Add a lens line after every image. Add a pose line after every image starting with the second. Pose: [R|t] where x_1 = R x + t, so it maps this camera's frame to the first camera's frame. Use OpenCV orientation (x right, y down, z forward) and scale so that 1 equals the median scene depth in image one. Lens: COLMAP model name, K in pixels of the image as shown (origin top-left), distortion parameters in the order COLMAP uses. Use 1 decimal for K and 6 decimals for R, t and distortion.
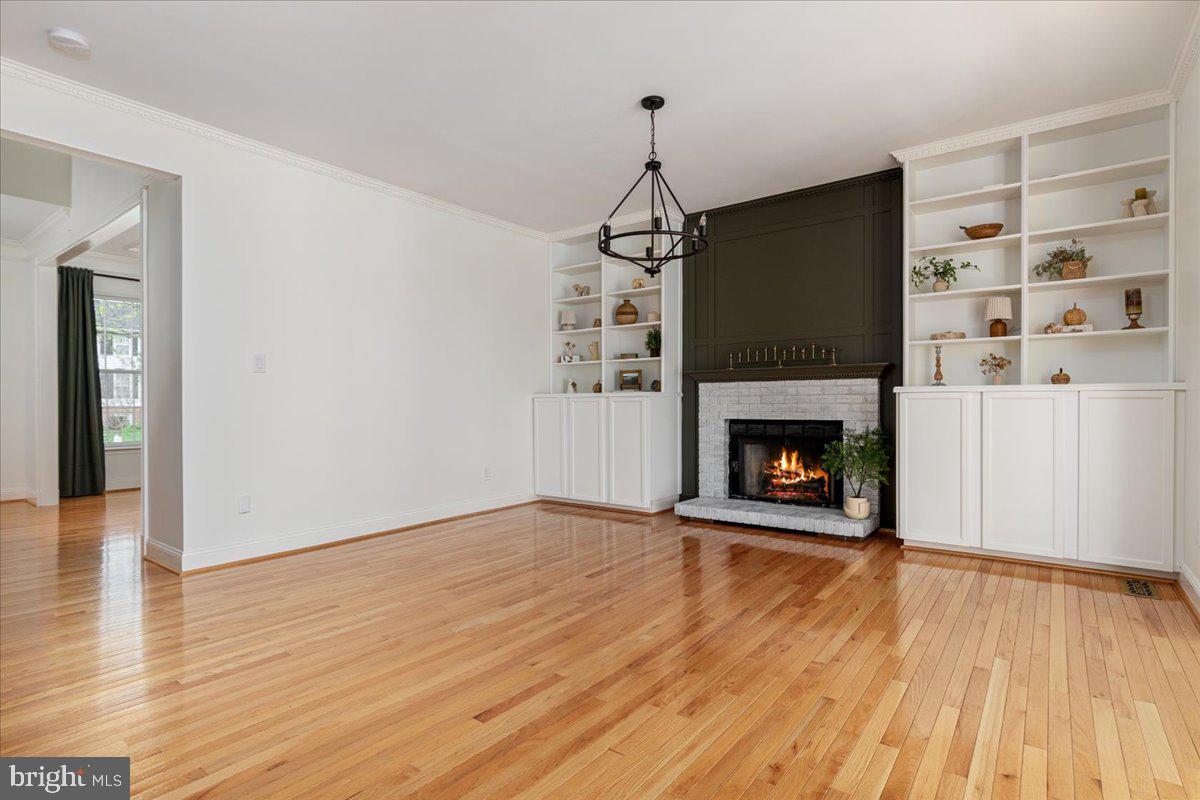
lens RADIAL K [[594.8, 0, 587.6], [0, 594.8, 400.2], [0, 0, 1]] dist [-0.001444, -0.000445]
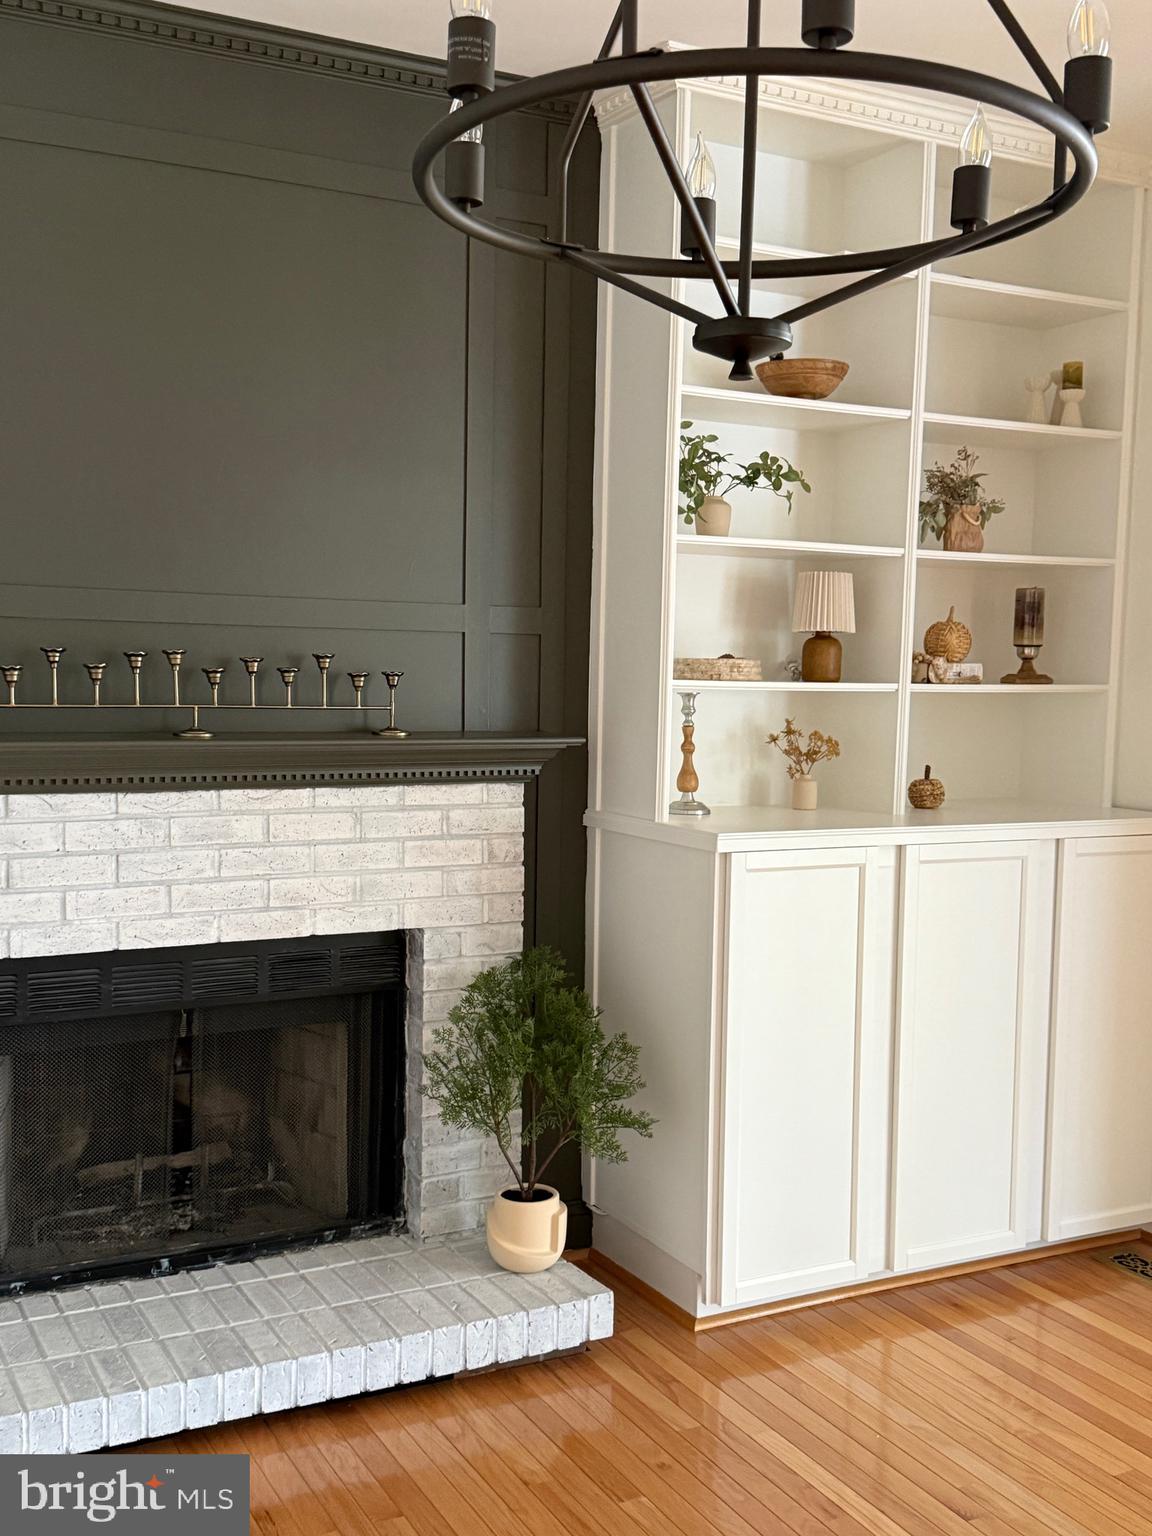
lens RADIAL K [[1591.6, 0, 576.0], [0, 1591.6, 768.0], [0, 0, 1]] dist [0.099672, -0.000696]
pose [[0.410694, -0.043948, 0.910713, -0.238628], [-0.016971, 0.998296, 0.055828, -0.087963], [-0.911615, -0.038384, 0.409249, 0.620698]]
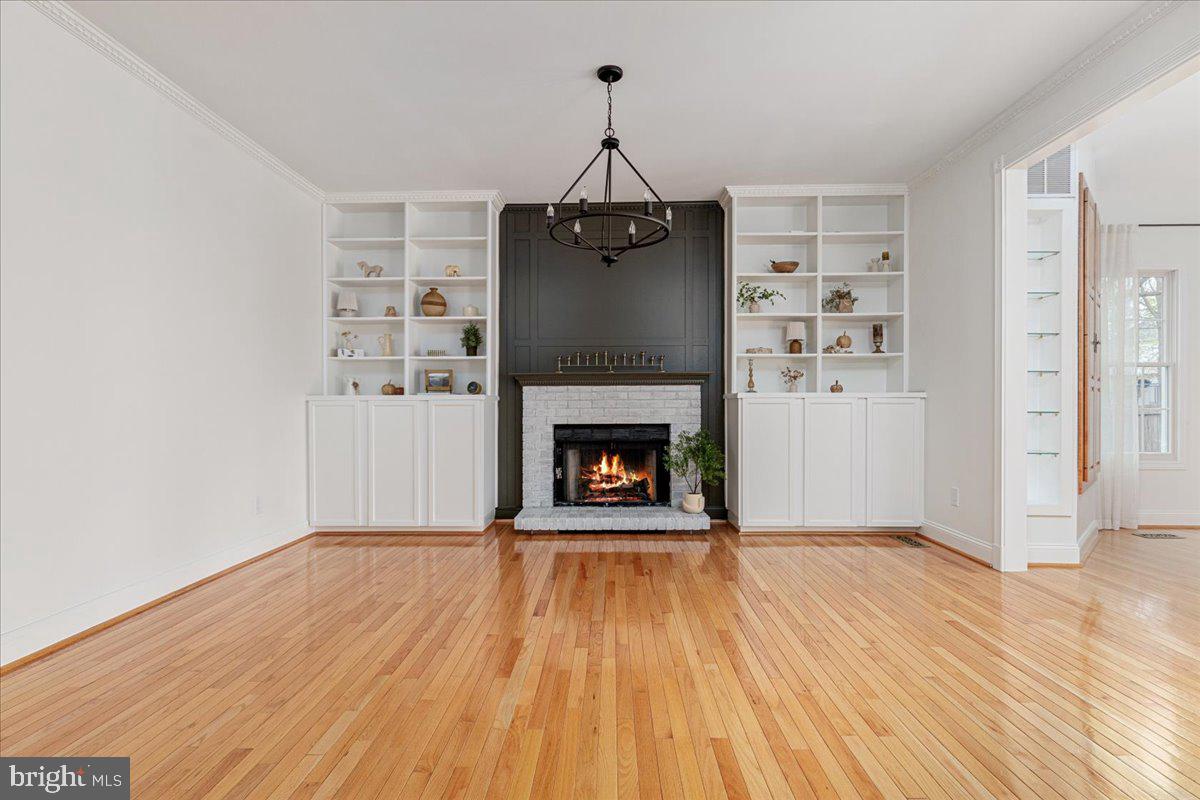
lens RADIAL K [[594.8, 0, 587.6], [0, 594.8, 400.2], [0, 0, 1]] dist [-0.001444, -0.000445]
pose [[0.809246, 0.009561, 0.587393, -0.327048], [-0.002388, 0.999913, -0.012985, 0.005954], [-0.587466, 0.009105, 0.809198, 0.215877]]
